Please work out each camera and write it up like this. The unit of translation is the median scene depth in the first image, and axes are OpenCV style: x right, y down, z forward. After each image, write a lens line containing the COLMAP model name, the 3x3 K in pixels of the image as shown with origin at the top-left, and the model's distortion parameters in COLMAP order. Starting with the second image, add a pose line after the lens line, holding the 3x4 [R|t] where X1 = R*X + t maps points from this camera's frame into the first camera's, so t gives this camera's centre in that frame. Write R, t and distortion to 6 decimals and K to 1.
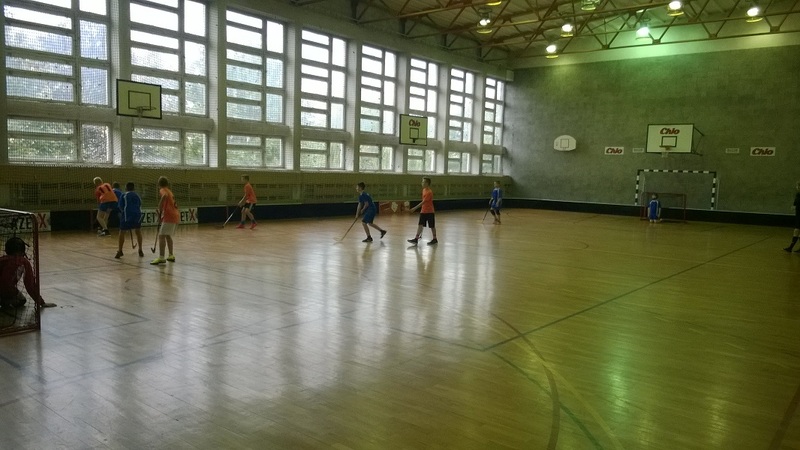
lens RADIAL K [[632.0, 0, 400.0], [0, 632.0, 225.0], [0, 0, 1]] dist [0.050948, -0.062902]
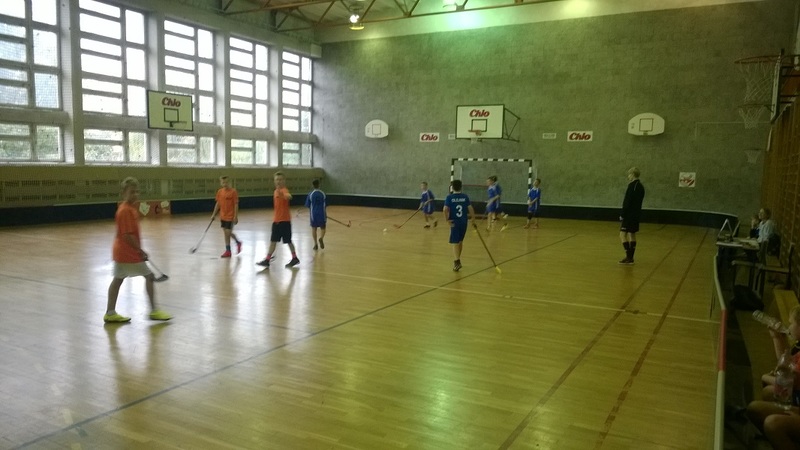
lens RADIAL K [[594.3, 0, 400.0], [0, 594.3, 225.0], [0, 0, 1]] dist [-0.000983, -0.011457]
pose [[0.986057, -0.029197, 0.163829, 0.128450], [0.026613, 0.999485, 0.017947, -0.009560], [-0.164268, -0.013337, 0.986326, 0.158328]]
